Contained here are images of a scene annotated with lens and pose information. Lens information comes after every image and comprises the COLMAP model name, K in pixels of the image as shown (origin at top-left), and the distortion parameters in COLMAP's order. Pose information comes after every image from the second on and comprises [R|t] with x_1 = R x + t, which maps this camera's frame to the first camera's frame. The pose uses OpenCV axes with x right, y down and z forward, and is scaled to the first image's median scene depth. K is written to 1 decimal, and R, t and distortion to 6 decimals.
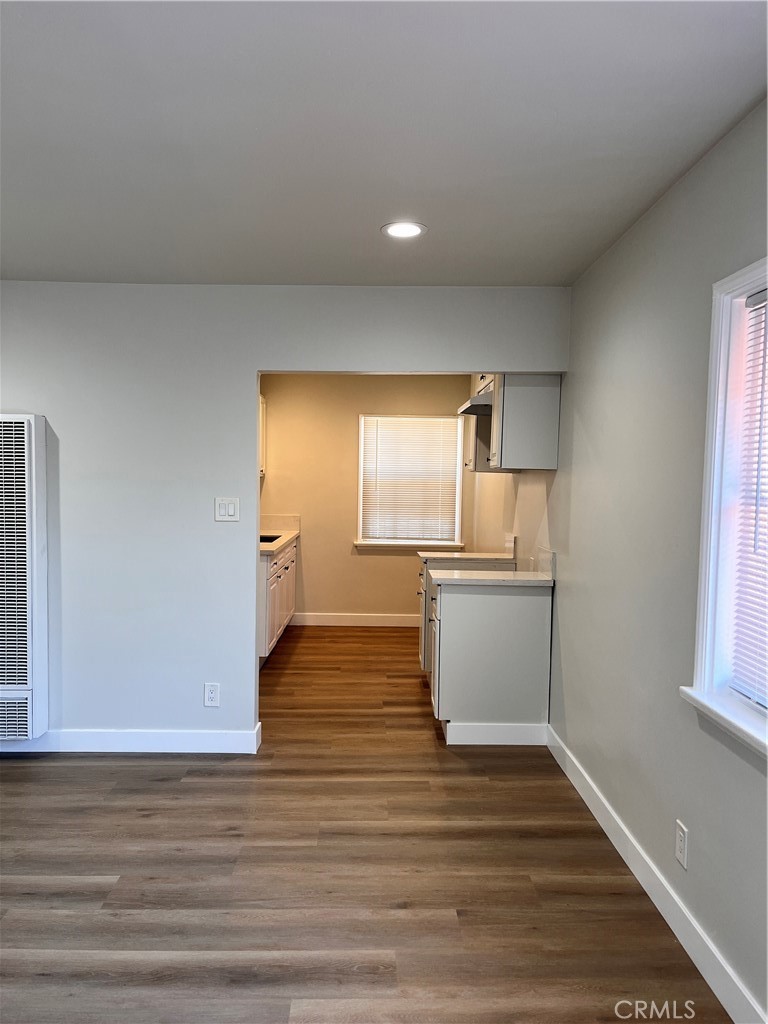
lens RADIAL K [[773.9, 0, 386.6], [0, 773.9, 516.8], [0, 0, 1]] dist [0.067933, -0.101880]
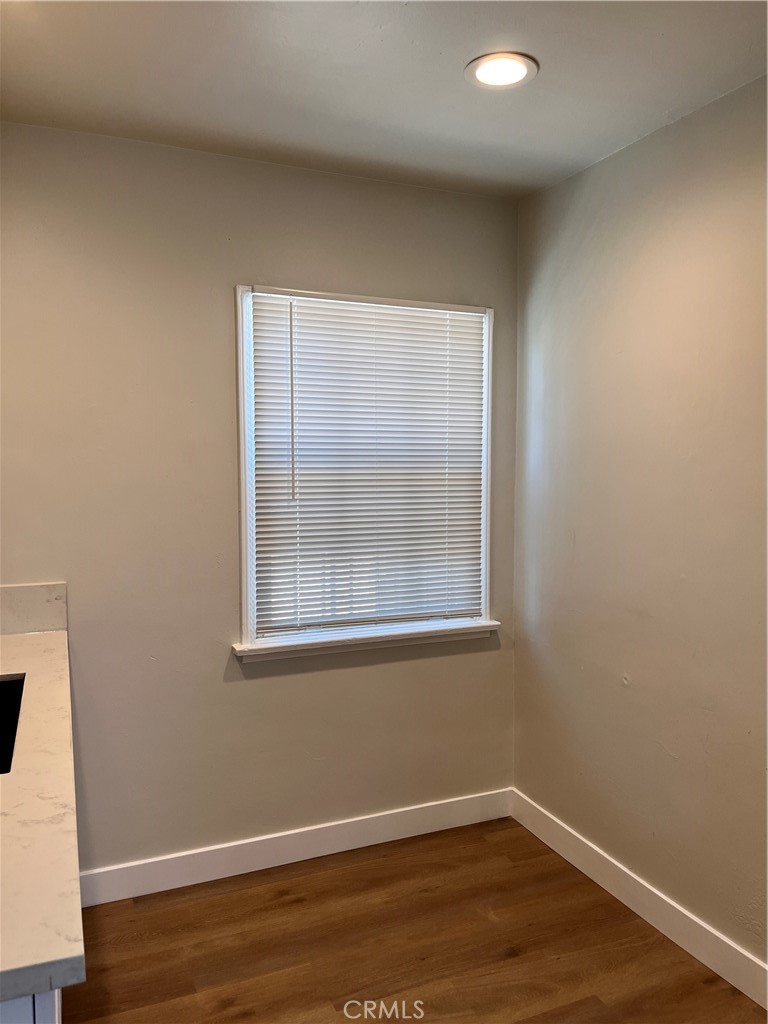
lens RADIAL K [[773.9, 0, 386.6], [0, 773.9, 516.8], [0, 0, 1]] dist [0.067933, -0.101880]
pose [[0.923595, -0.040982, 0.381173, -0.194774], [0.036321, 0.999152, 0.019417, -0.054791], [-0.381645, -0.004089, 0.924300, 1.122575]]
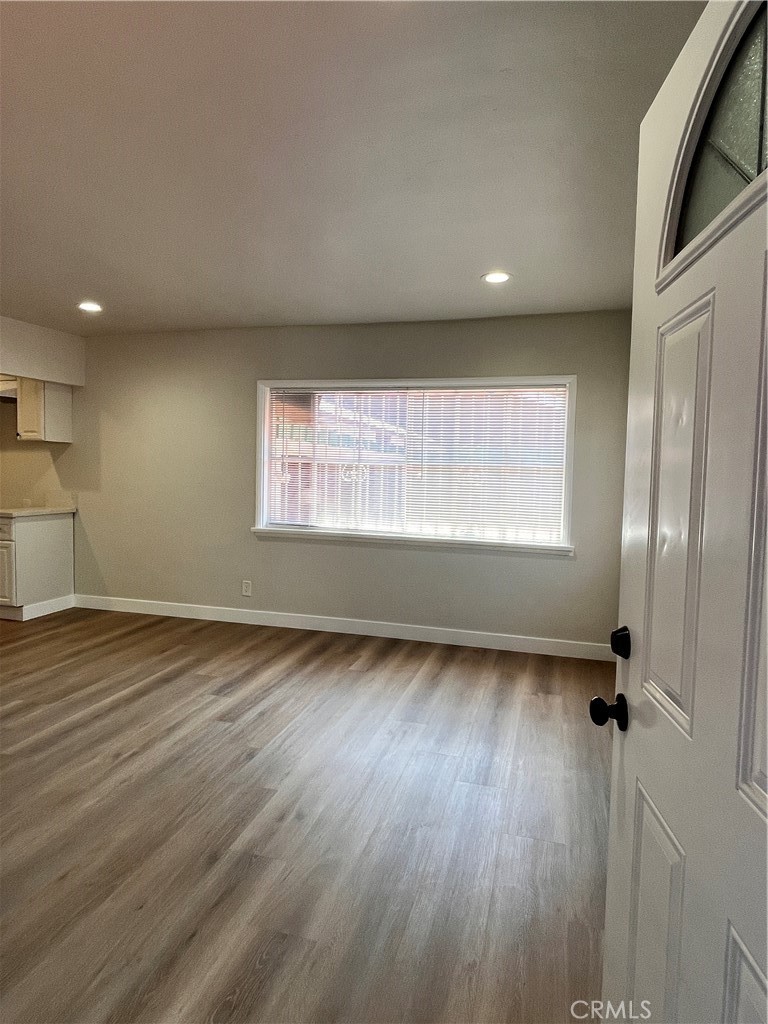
lens RADIAL K [[597.5, 0, 386.8], [0, 597.5, 507.8], [0, 0, 1]] dist [-0.000231, 0.000040]
pose [[0.298171, -0.071670, 0.951818, -0.823730], [0.032537, 0.997361, 0.064906, 0.017689], [-0.953958, 0.011616, 0.299716, -0.037643]]
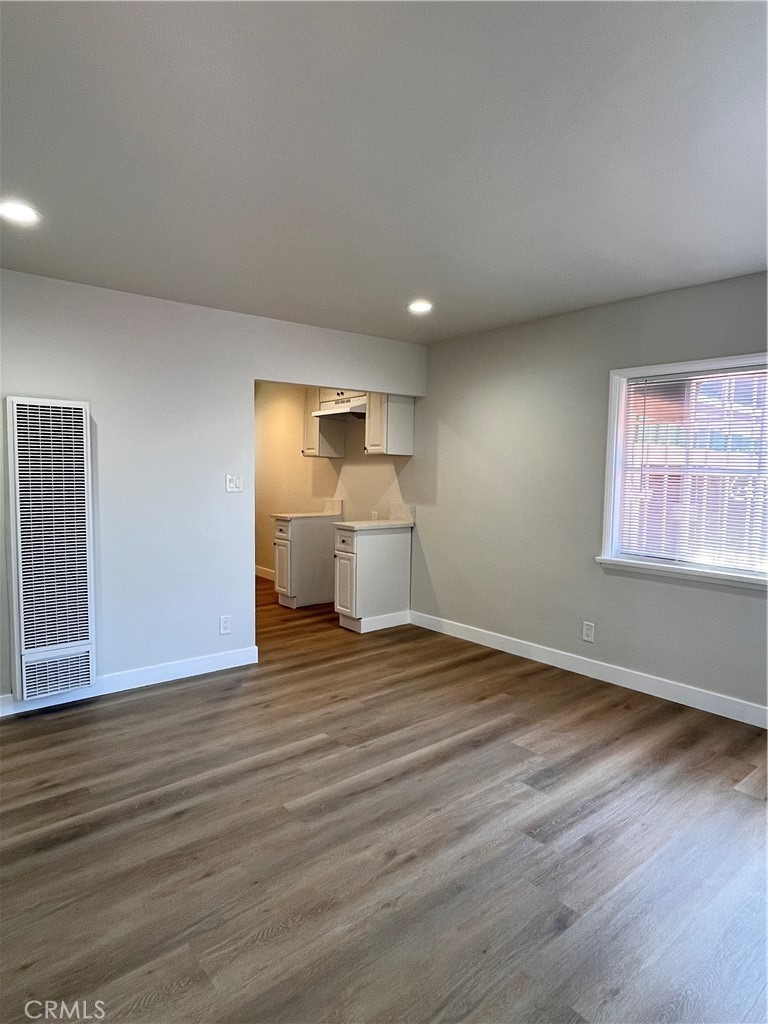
lens RADIAL K [[597.5, 0, 386.8], [0, 597.5, 507.8], [0, 0, 1]] dist [-0.000231, 0.000040]
pose [[0.780010, -0.044206, 0.624203, -0.620143], [0.030541, 0.999002, 0.032586, 0.007297], [-0.625021, -0.006354, 0.780582, 0.046707]]
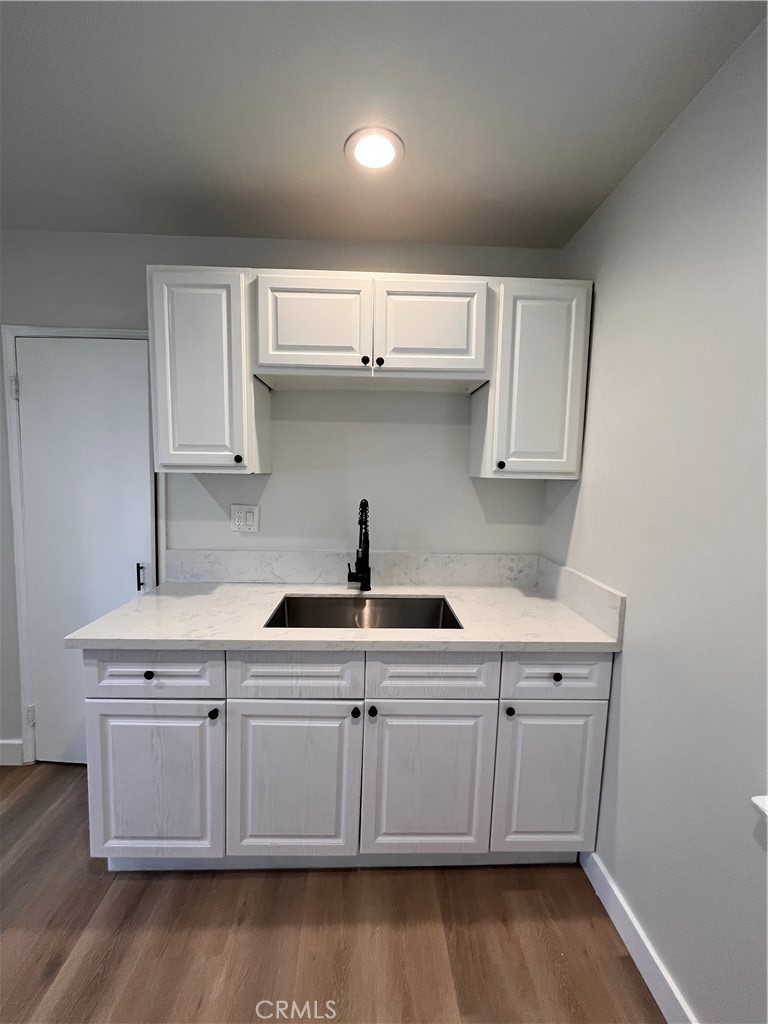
lens RADIAL K [[409.6, 0, 382.1], [0, 409.6, 510.9], [0, 0, 1]] dist [-0.001198, -0.000117]
pose [[0.027968, 0.078403, -0.996529, 0.105178], [-0.078546, 0.994009, 0.076000, -0.076834], [0.996518, 0.076148, 0.033959, 1.553436]]
